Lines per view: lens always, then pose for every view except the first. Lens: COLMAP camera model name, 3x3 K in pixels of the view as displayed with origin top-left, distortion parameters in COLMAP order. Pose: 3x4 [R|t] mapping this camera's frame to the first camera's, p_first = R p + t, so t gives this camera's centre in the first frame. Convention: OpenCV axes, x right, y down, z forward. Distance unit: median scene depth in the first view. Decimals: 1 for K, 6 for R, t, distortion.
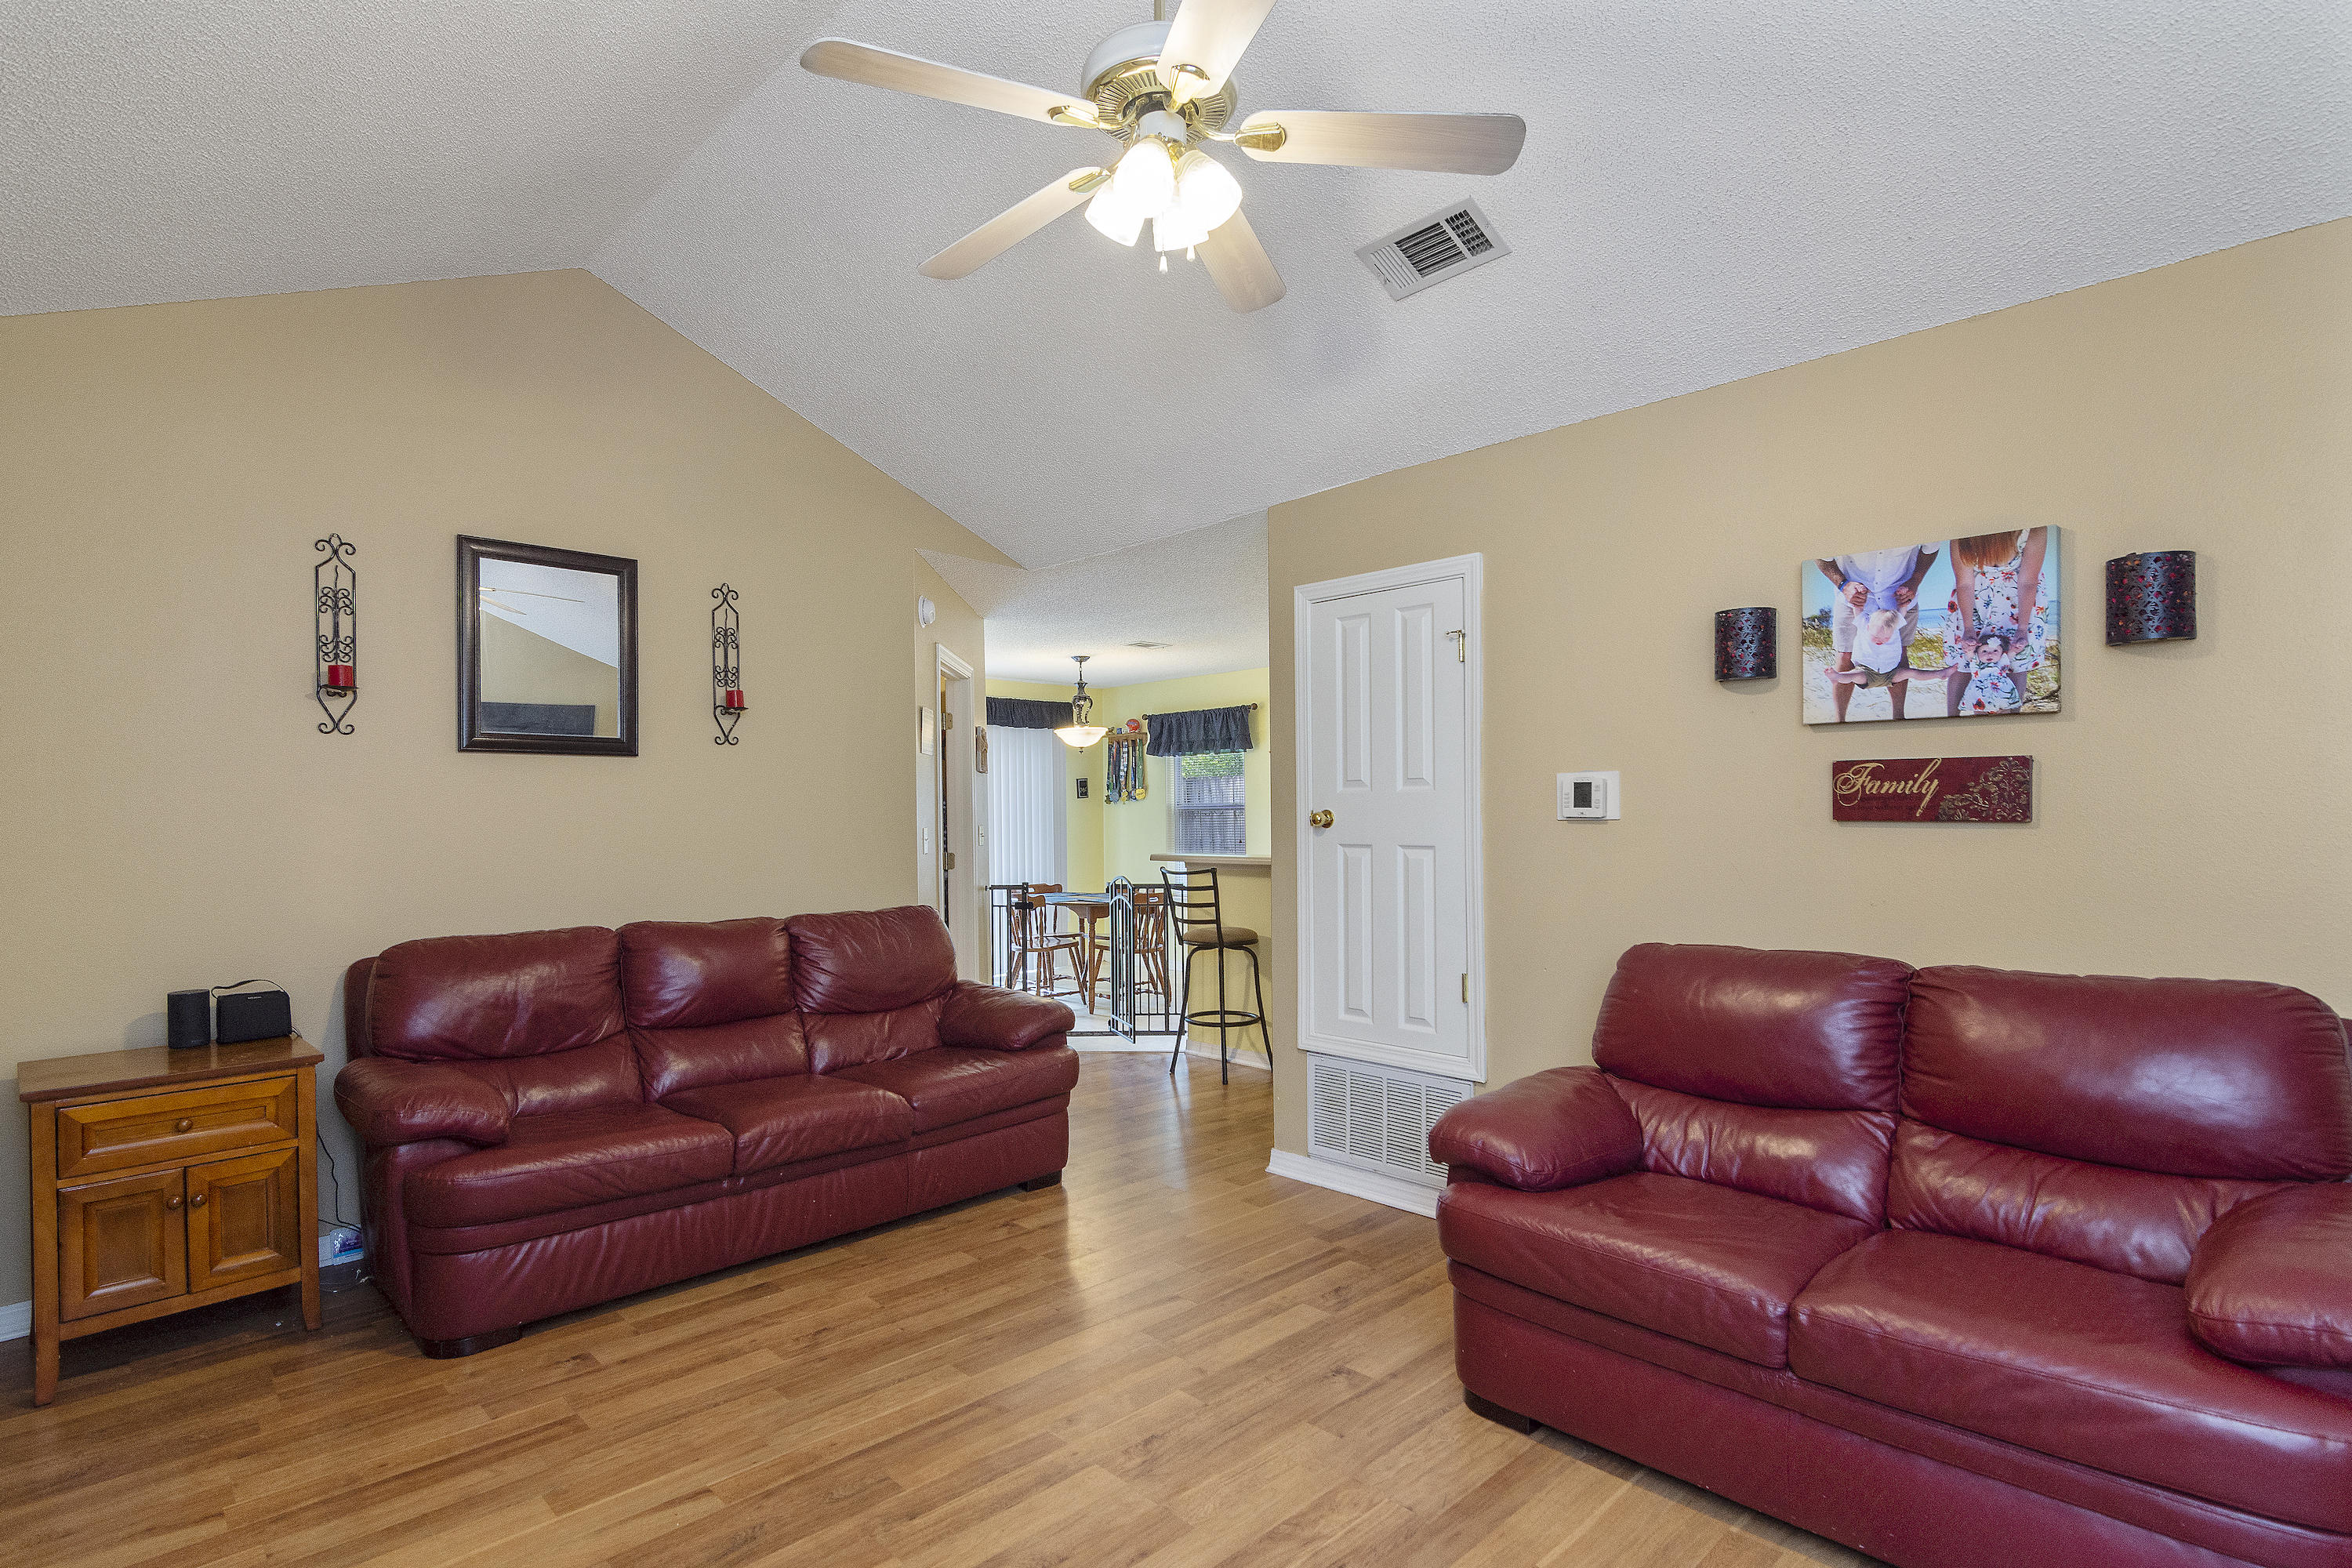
lens RADIAL K [[1125.1, 0, 1172.9], [0, 1125.1, 797.6], [0, 0, 1]] dist [0.001198, 0.001516]
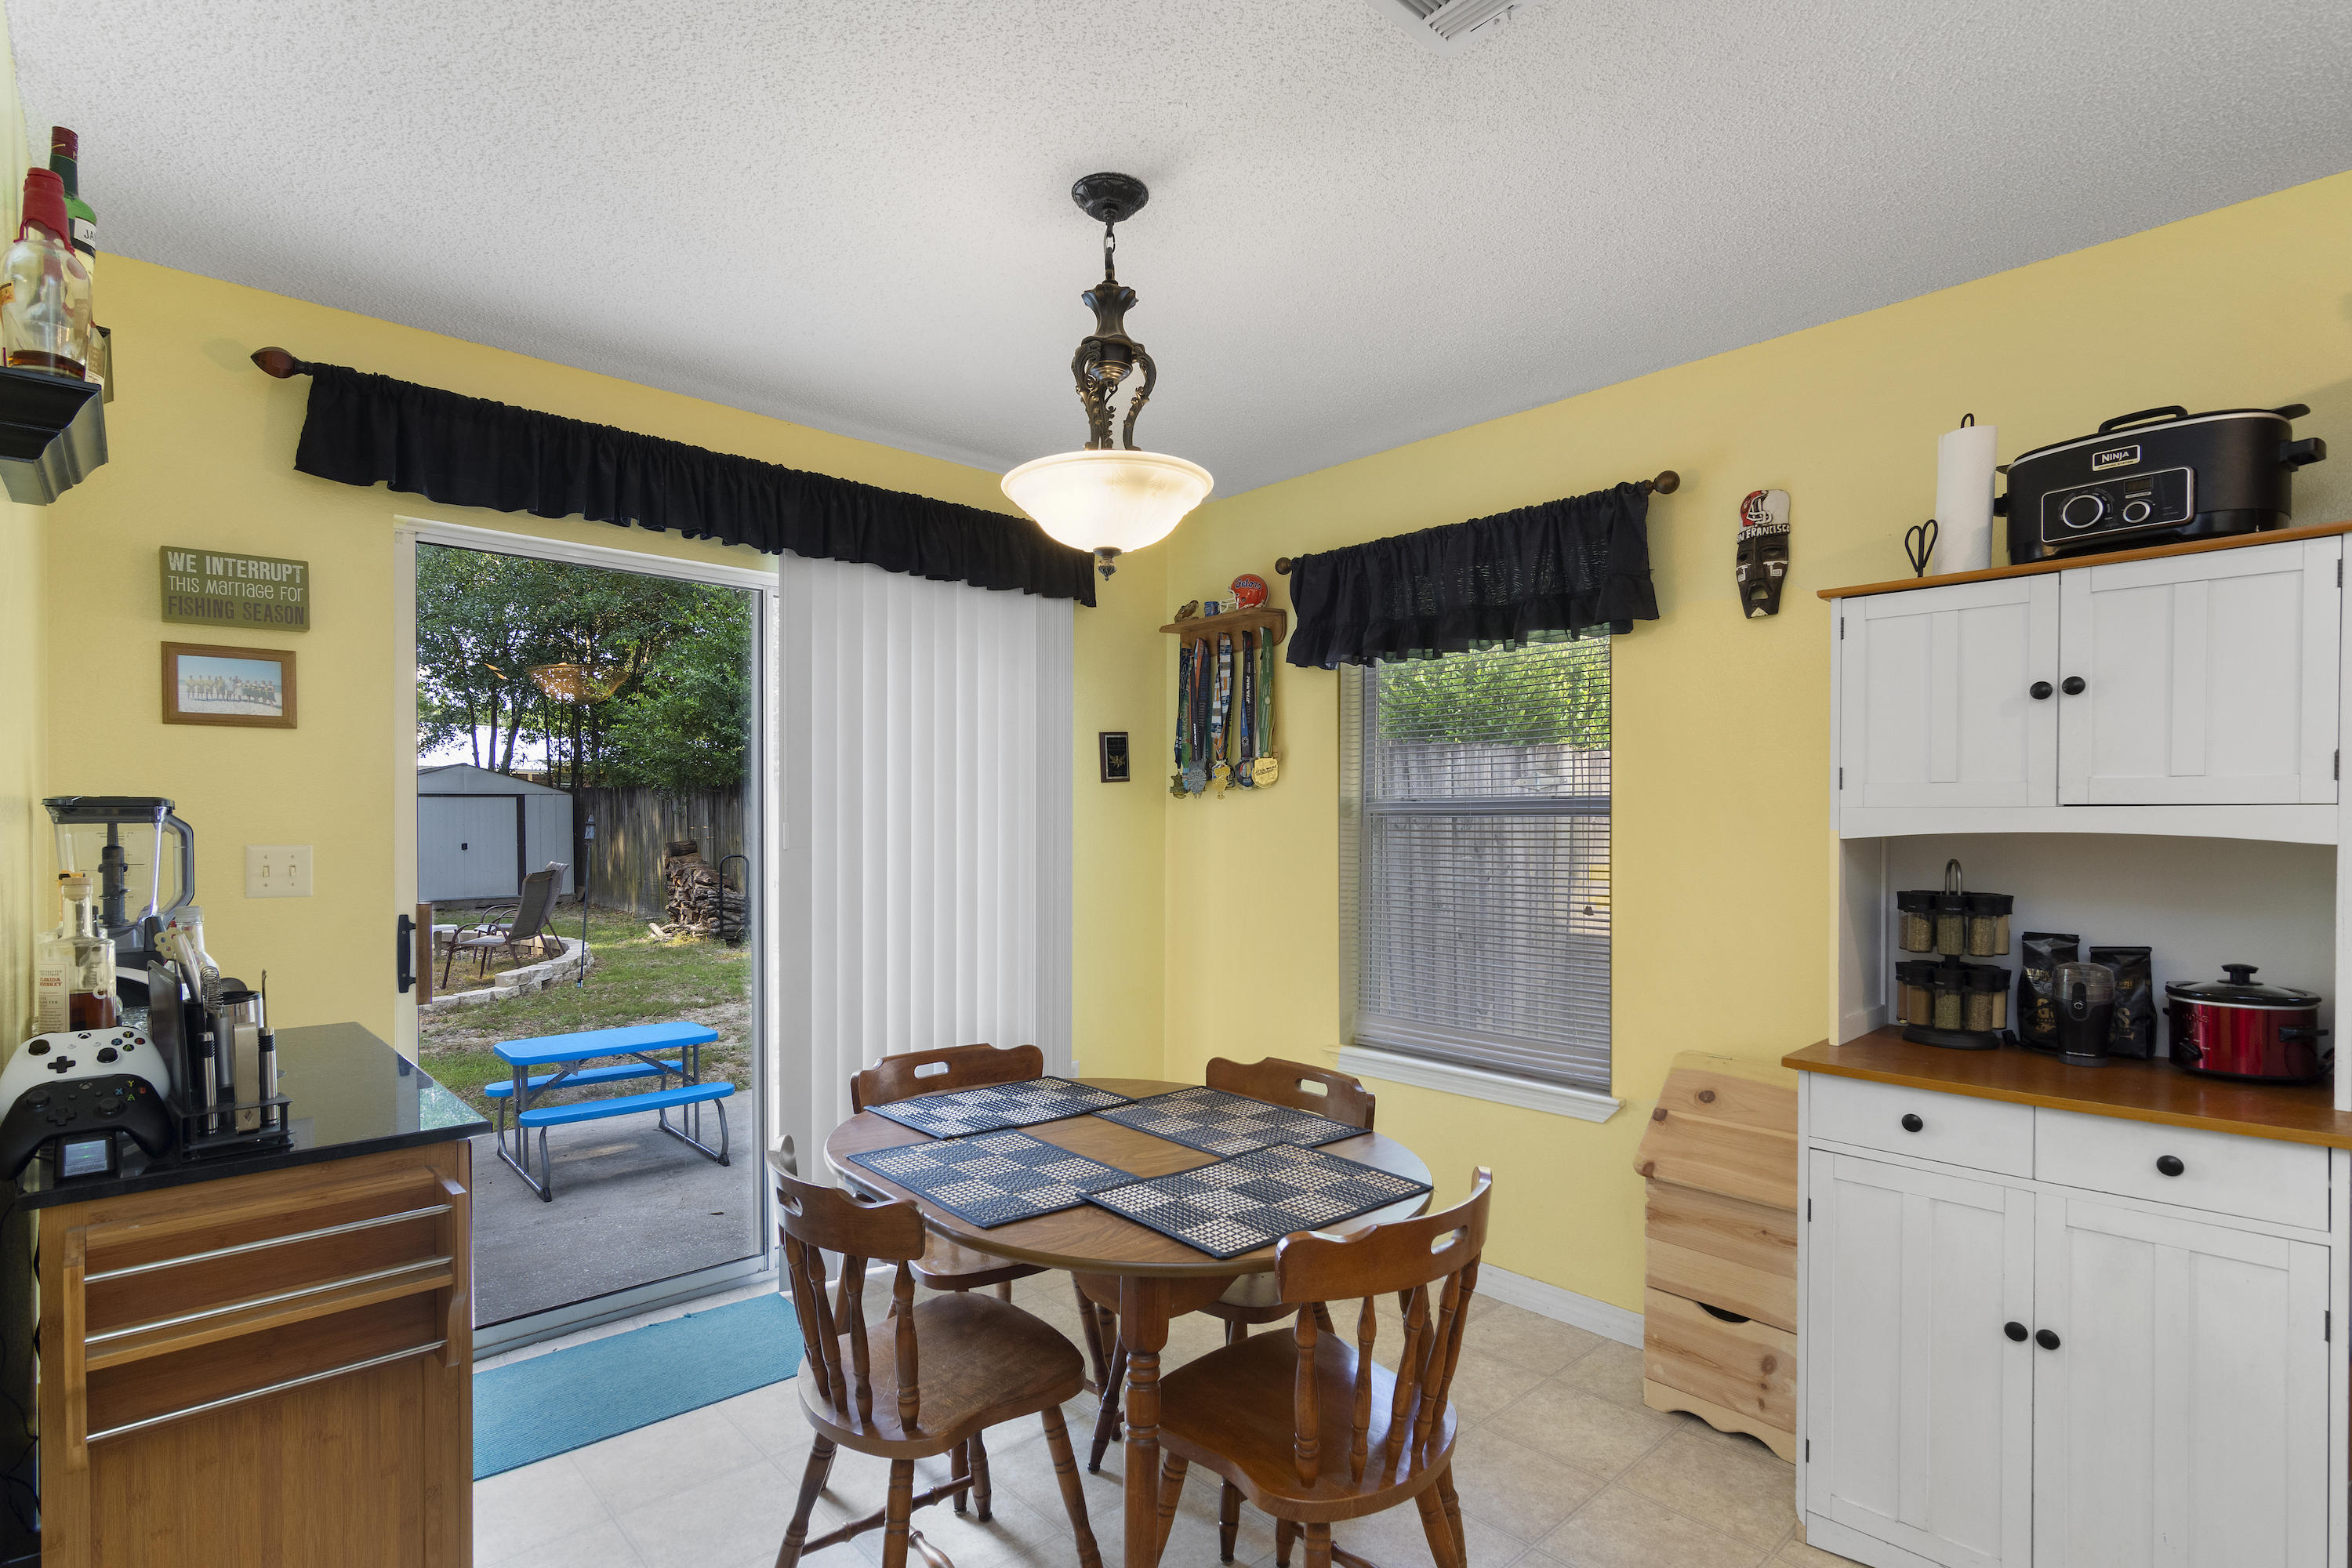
lens RADIAL K [[1125.1, 0, 1178.1], [0, 1125.1, 799.8], [0, 0, 1]] dist [0.001198, 0.001516]
pose [[0.999622, 0.008872, -0.026038, -0.048617], [-0.008883, 0.999960, -0.000330, 0.007055], [0.026034, 0.000561, 0.999661, 0.615997]]
